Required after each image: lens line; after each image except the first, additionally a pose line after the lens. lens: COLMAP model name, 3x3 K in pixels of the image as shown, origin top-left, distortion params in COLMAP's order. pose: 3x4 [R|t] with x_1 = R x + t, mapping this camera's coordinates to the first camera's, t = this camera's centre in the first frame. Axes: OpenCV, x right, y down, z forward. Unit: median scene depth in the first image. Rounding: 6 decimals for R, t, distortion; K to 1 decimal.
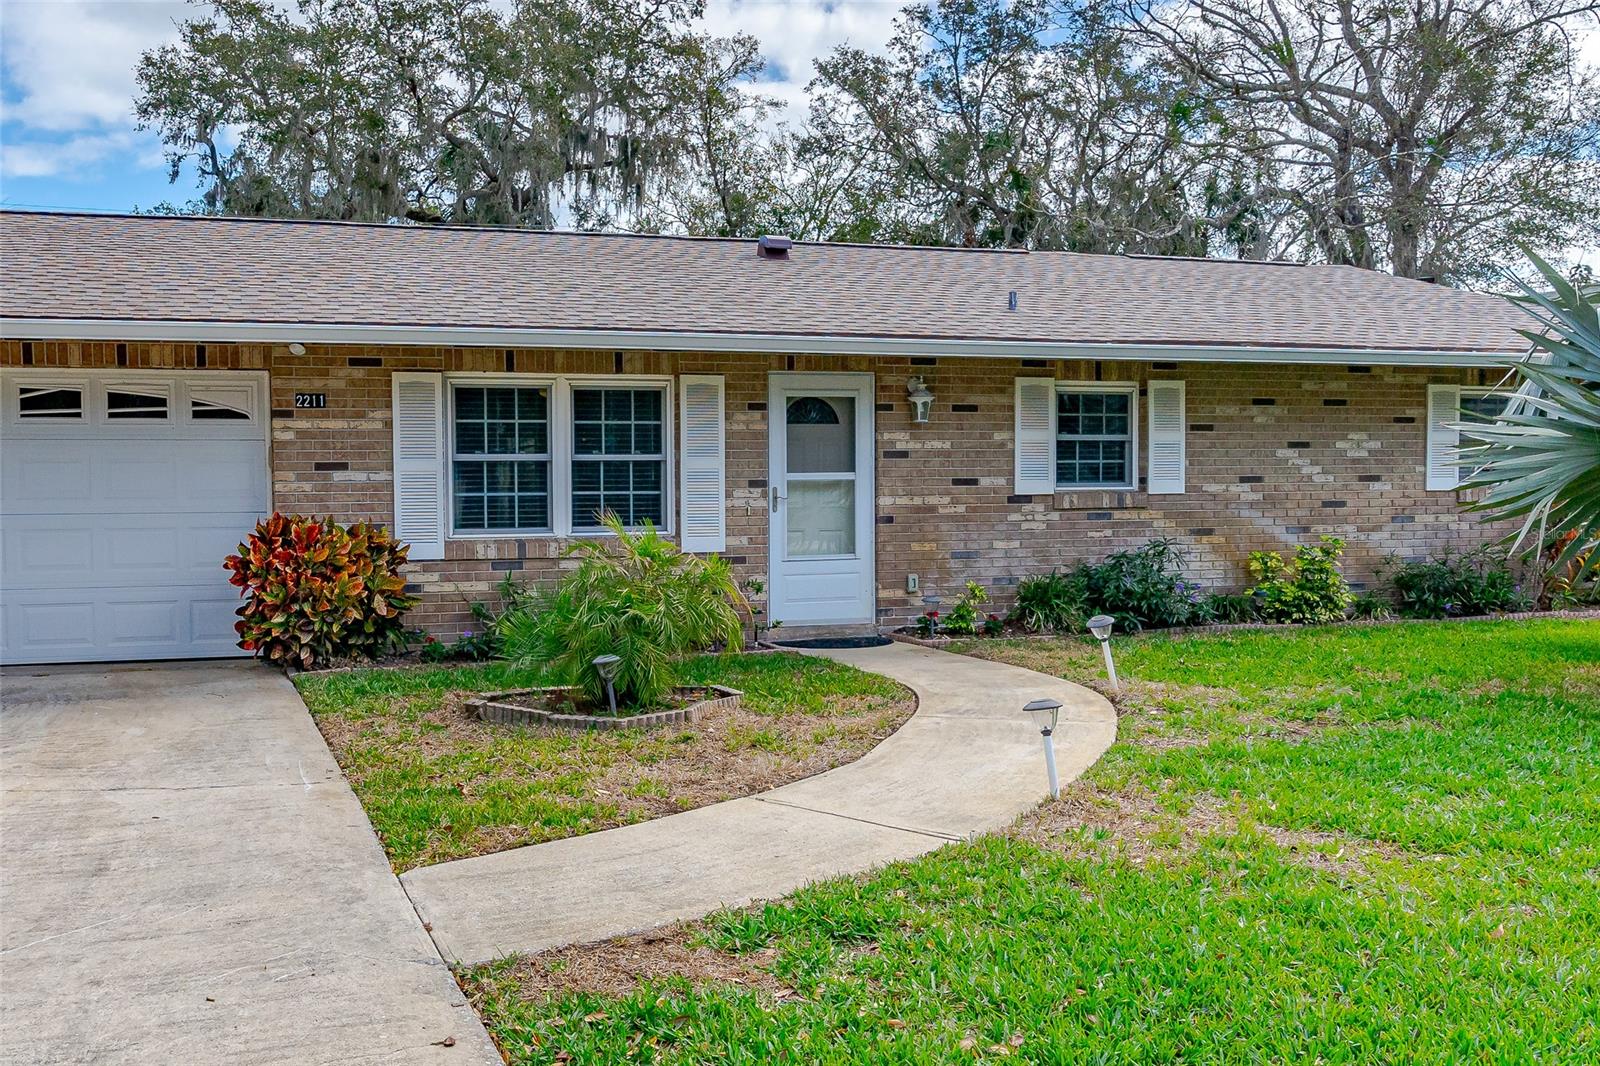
lens RADIAL K [[1275.8, 0, 800.0], [0, 1275.8, 533.0], [0, 0, 1]] dist [-0.004313, -0.001011]
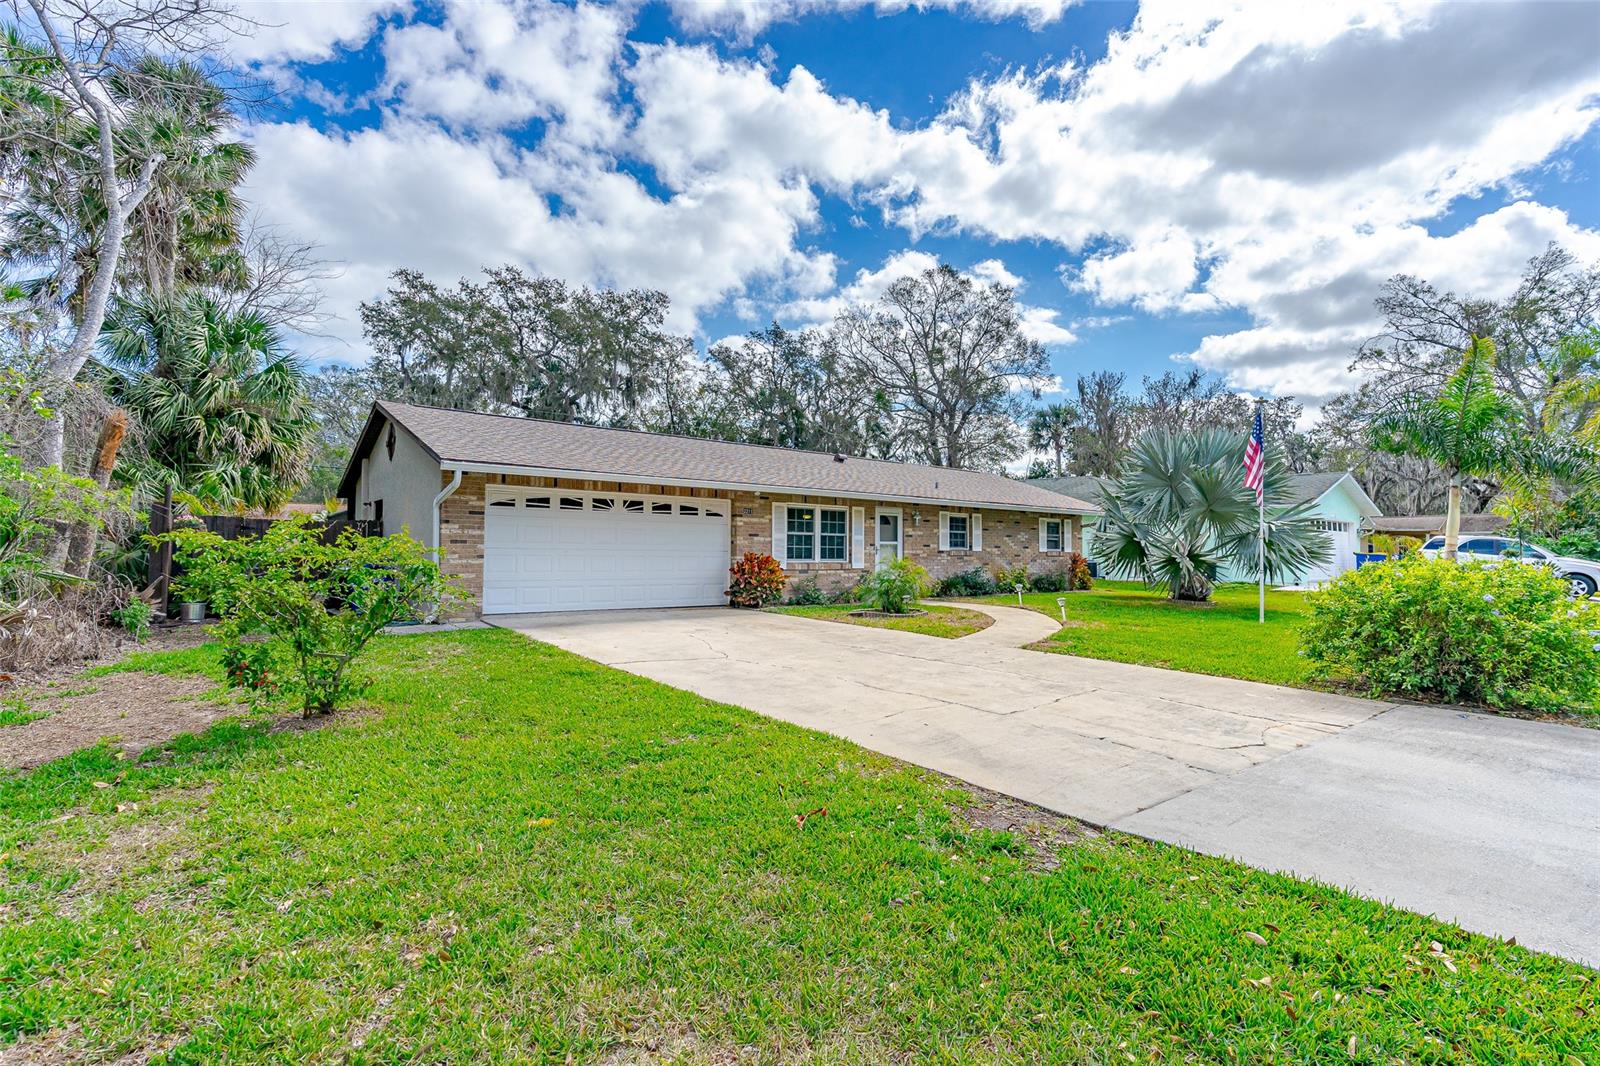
lens RADIAL K [[754.7, 0, 801.9], [0, 754.7, 554.2], [0, 0, 1]] dist [0.000368, 0.000358]
pose [[0.916035, 0.015790, 0.400788, -0.843306], [-0.000105, 0.999234, -0.039126, 0.048053], [-0.401098, 0.035799, 0.915335, -0.485009]]
